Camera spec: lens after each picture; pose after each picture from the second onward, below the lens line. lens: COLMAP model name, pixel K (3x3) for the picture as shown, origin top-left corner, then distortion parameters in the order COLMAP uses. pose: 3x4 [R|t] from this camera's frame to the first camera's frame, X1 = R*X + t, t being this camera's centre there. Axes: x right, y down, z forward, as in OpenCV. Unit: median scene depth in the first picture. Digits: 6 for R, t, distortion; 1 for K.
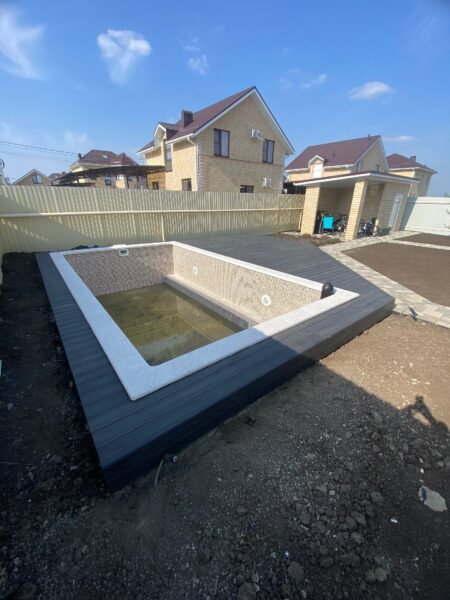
lens RADIAL K [[244.0, 0, 224.2], [0, 244.0, 303.2], [0, 0, 1]] dist [0.011131, -0.015613]
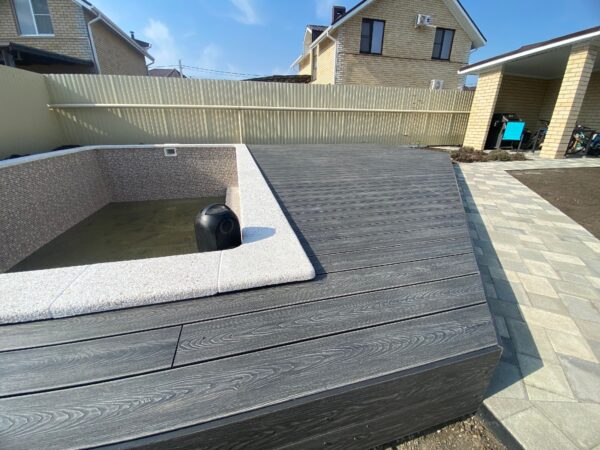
lens RADIAL K [[243.6, 0, 300.0], [0, 243.6, 225.0], [0, 0, 1]] dist [0.012927, -0.016740]
pose [[0.915290, 0.146311, -0.375282, 0.176387], [-0.153839, 0.988045, 0.010006, -0.022134], [0.372260, 0.048575, 0.926857, 0.225311]]
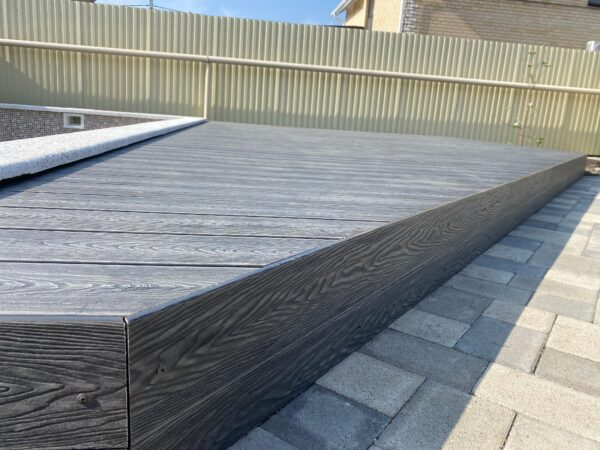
lens RADIAL K [[459.6, 0, 290.7], [0, 459.6, 223.2], [0, 0, 1]] dist [0.009197, -0.002274]
pose [[0.852139, 0.167997, -0.495618, 0.217950], [-0.262699, 0.956420, -0.127478, -0.009859], [0.452603, 0.238827, 0.859135, 0.260835]]
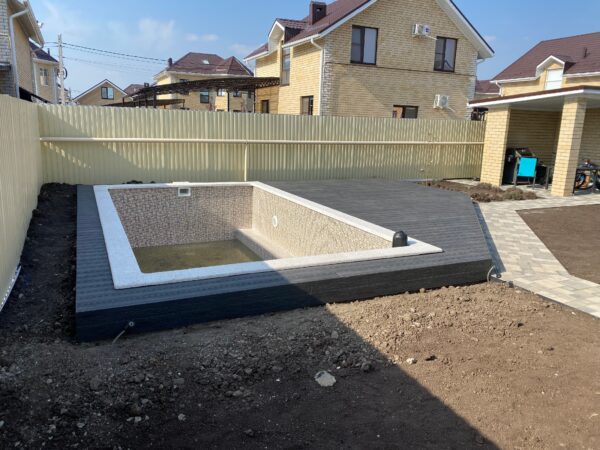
lens RADIAL K [[459.6, 0, 290.7], [0, 459.6, 223.2], [0, 0, 1]] dist [0.009197, -0.002274]
pose [[0.971359, 0.065248, -0.228483, 0.119653], [-0.108086, 0.977651, -0.180321, 0.053492], [0.211611, 0.199853, 0.956702, -0.126552]]
